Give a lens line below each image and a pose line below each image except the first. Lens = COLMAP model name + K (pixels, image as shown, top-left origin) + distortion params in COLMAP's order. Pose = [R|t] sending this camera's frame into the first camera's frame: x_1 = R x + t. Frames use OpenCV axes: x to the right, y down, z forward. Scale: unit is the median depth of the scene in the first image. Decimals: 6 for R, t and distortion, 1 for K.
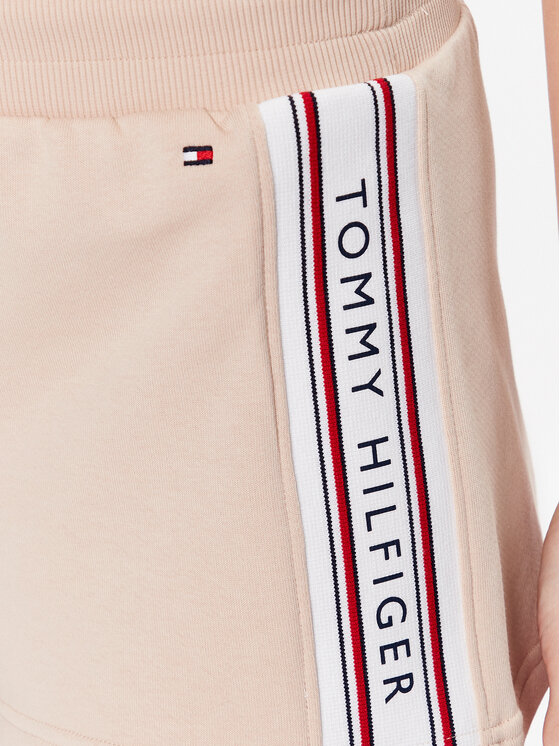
lens RADIAL K [[1472.1, 0, 279.6], [0, 1472.1, 372.5], [0, 0, 1]] dist [0.038872, 0.000000]
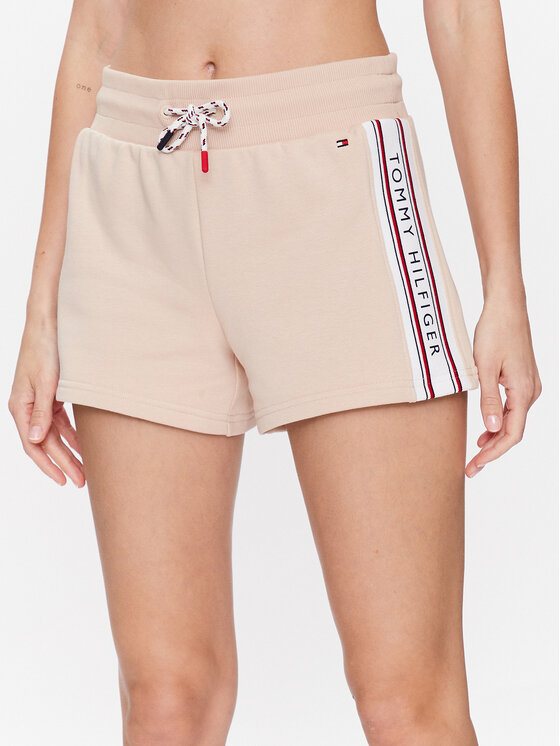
lens RADIAL K [[1472.1, 0, 280.6], [0, 1472.1, 373.4], [0, 0, 1]] dist [0.038872, 0.000000]
pose [[0.948465, -0.079840, 0.306660, -0.957745], [0.145064, 0.969778, -0.196182, 0.720178], [-0.281729, 0.230557, 0.931382, -1.270303]]
